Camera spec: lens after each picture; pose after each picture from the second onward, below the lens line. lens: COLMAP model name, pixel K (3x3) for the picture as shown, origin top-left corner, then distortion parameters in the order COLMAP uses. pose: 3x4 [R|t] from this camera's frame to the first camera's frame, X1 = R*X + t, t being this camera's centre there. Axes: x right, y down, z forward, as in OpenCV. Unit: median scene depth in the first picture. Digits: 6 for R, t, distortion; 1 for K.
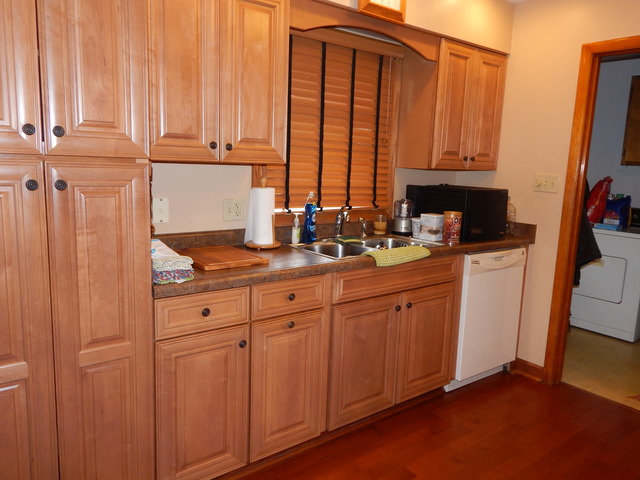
lens RADIAL K [[477.5, 0, 321.5], [0, 477.5, 236.4], [0, 0, 1]] dist [0.021335, -0.009402]
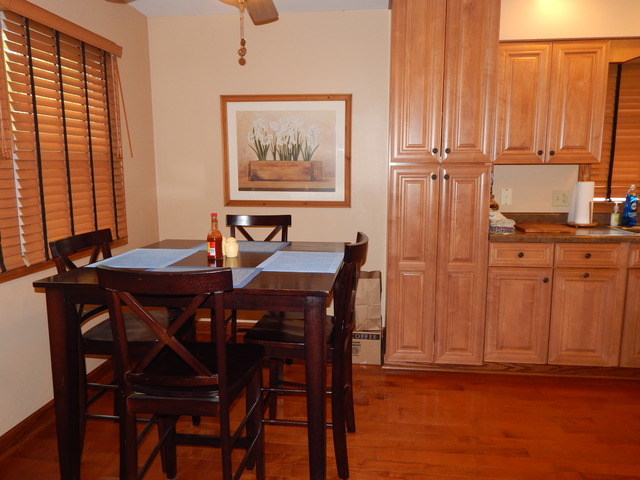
lens RADIAL K [[477.5, 0, 321.5], [0, 477.5, 236.4], [0, 0, 1]] dist [0.021335, -0.009402]
pose [[0.718812, 0.064575, -0.692199, 0.363799], [-0.079098, 0.996808, 0.010852, 0.119926], [0.690690, 0.046951, 0.721625, -0.600114]]
